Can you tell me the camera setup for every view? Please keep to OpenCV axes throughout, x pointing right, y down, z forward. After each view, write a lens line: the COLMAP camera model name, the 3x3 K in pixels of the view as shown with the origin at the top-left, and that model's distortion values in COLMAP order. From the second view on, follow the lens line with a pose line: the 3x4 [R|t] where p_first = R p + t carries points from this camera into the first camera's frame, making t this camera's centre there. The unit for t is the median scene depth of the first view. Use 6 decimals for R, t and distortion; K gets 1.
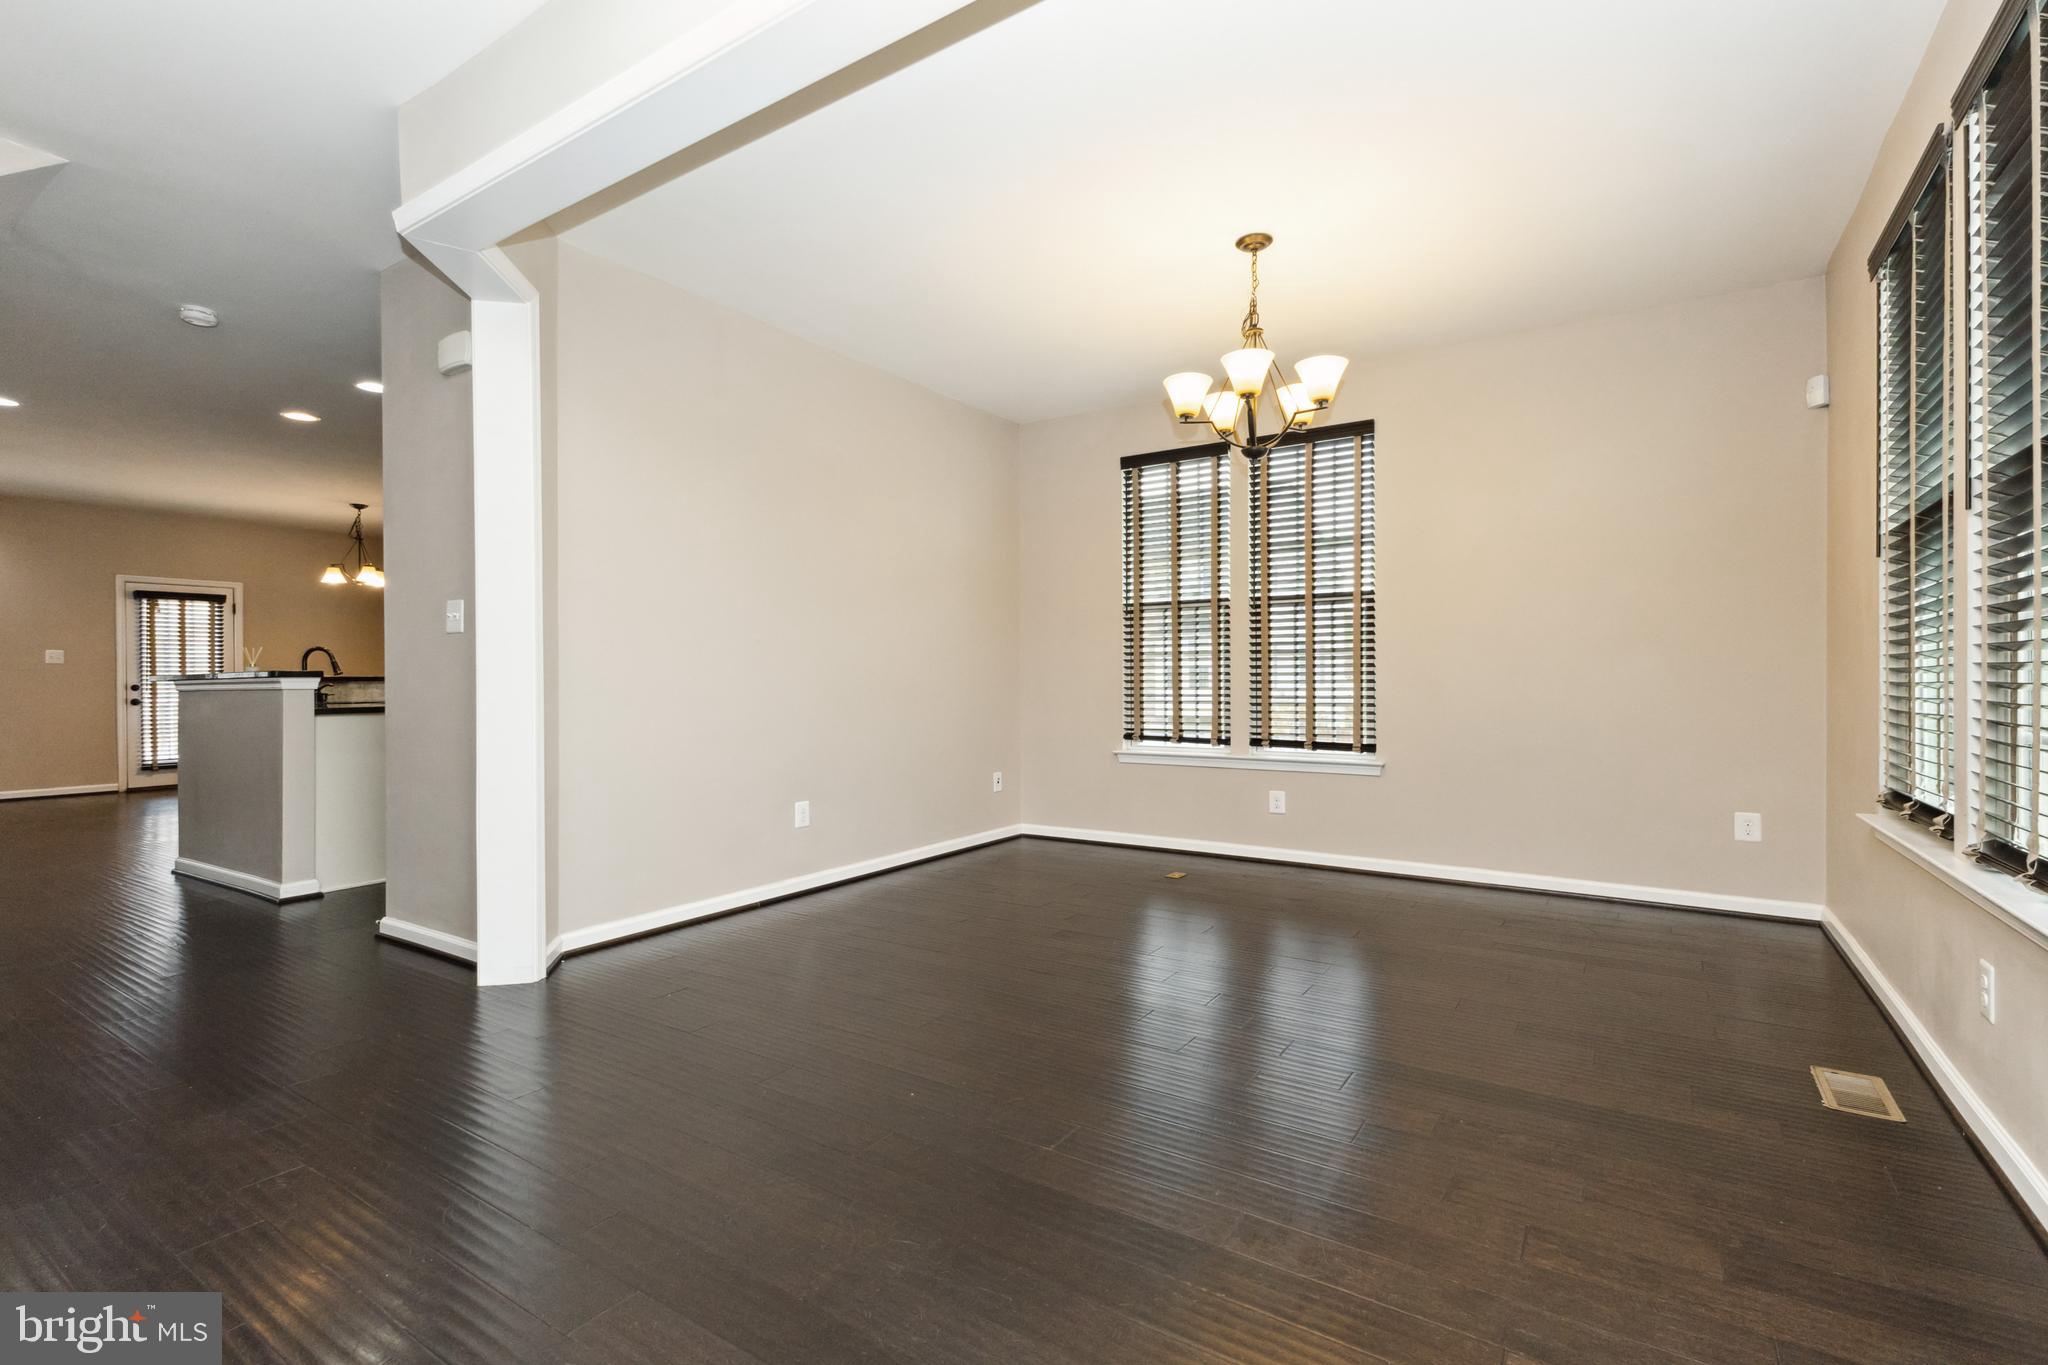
lens RADIAL K [[914.0, 0, 1033.9], [0, 914.0, 676.6], [0, 0, 1]] dist [0.001978, -0.000986]
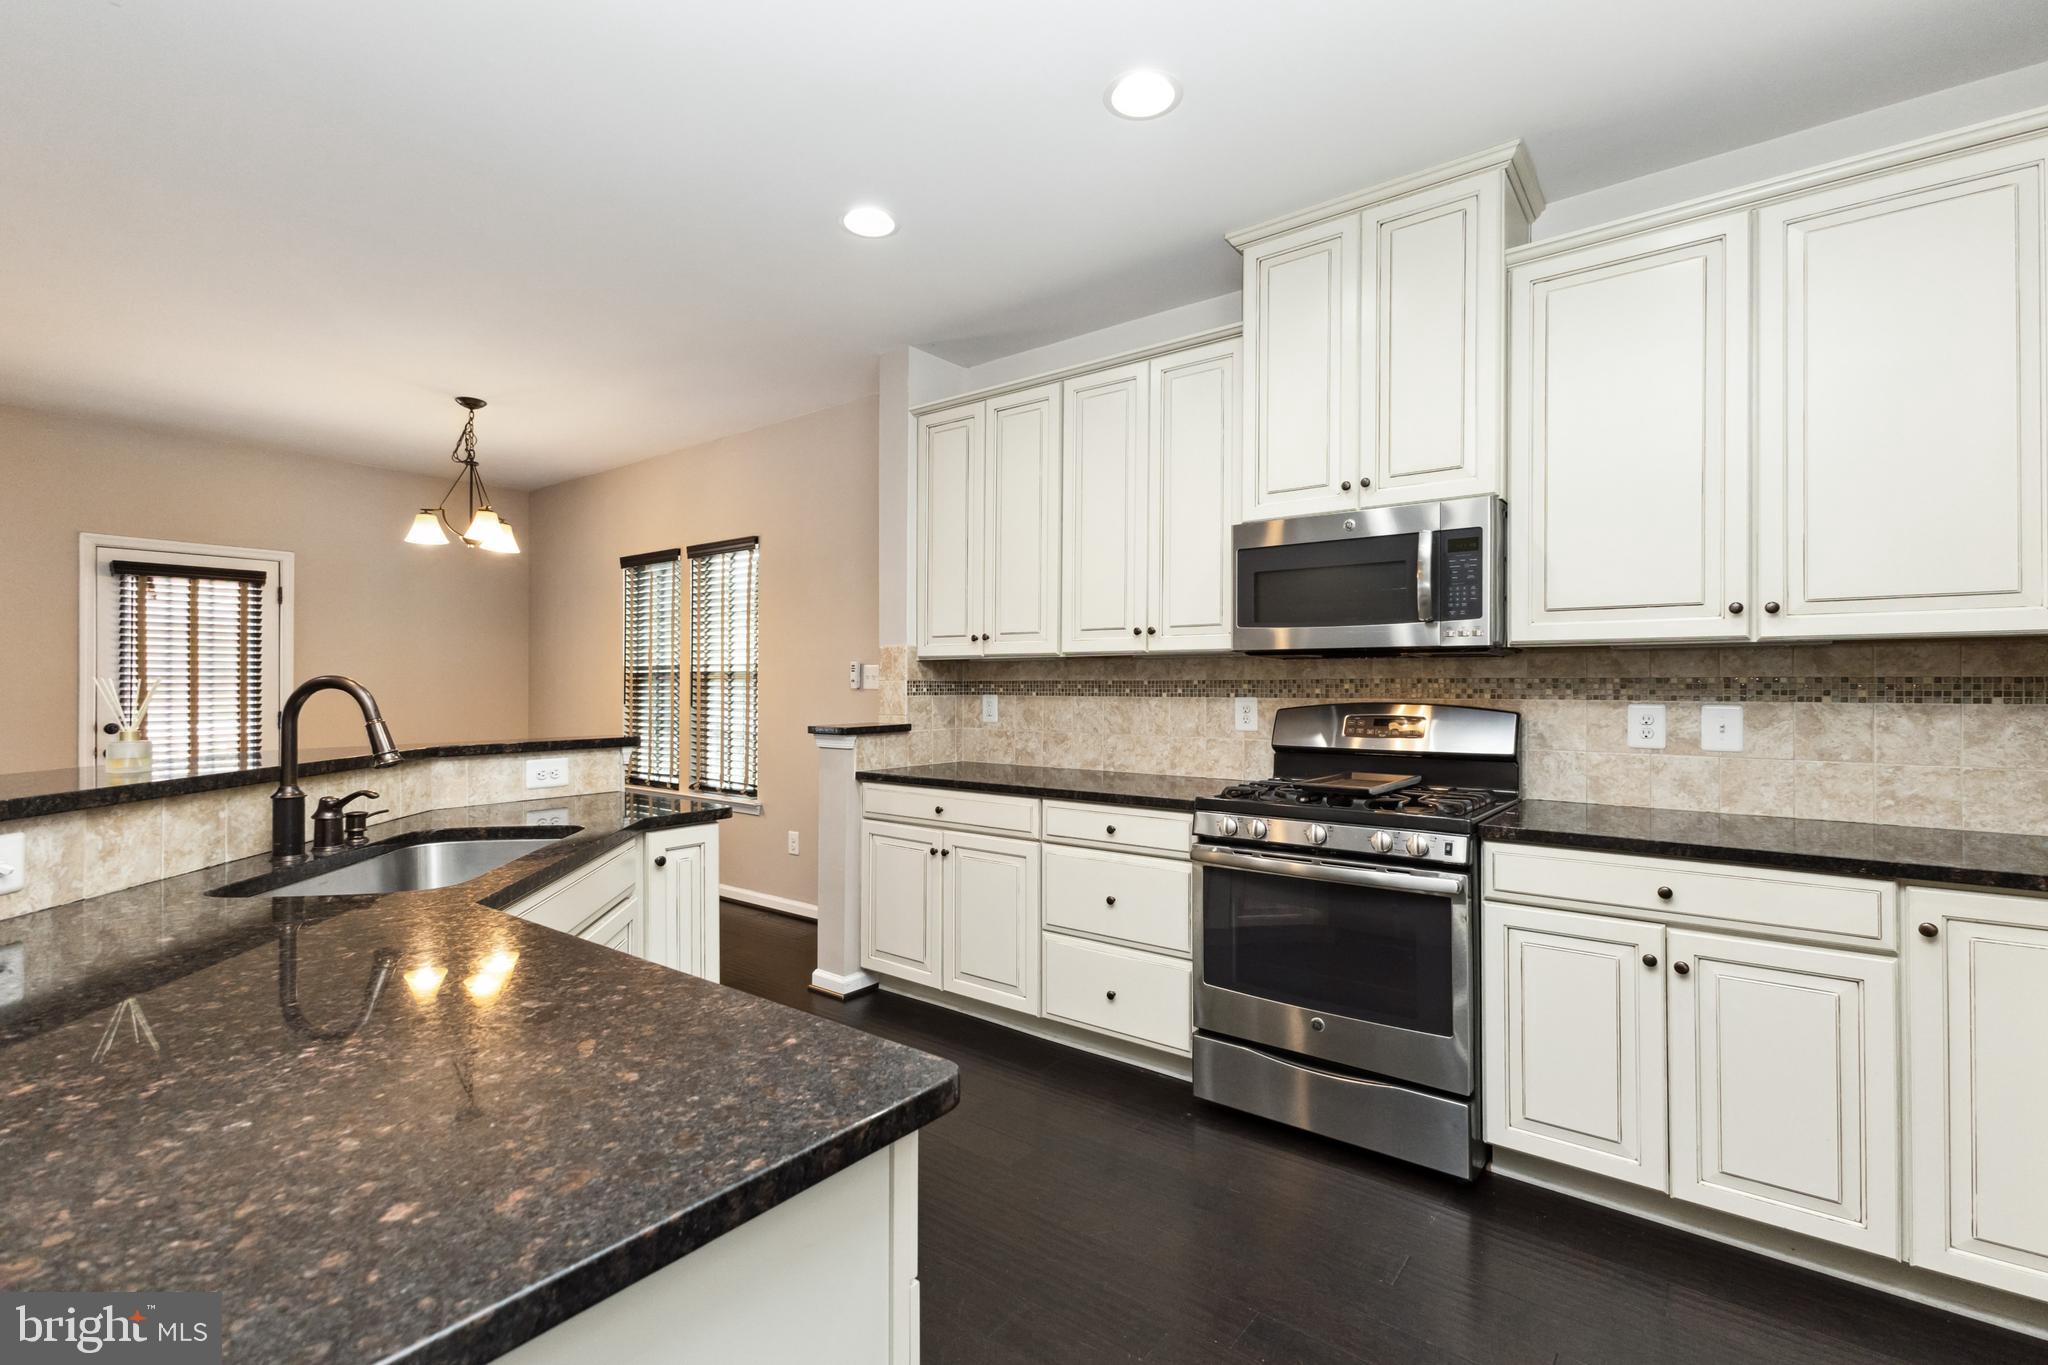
lens RADIAL K [[914.0, 0, 1021.3], [0, 914.0, 688.2], [0, 0, 1]] dist [0.001978, -0.000986]
pose [[0.994493, 0.009255, -0.104390, -0.342200], [-0.008552, 0.999938, 0.007185, -0.022060], [0.104450, -0.006253, 0.994510, 0.476041]]
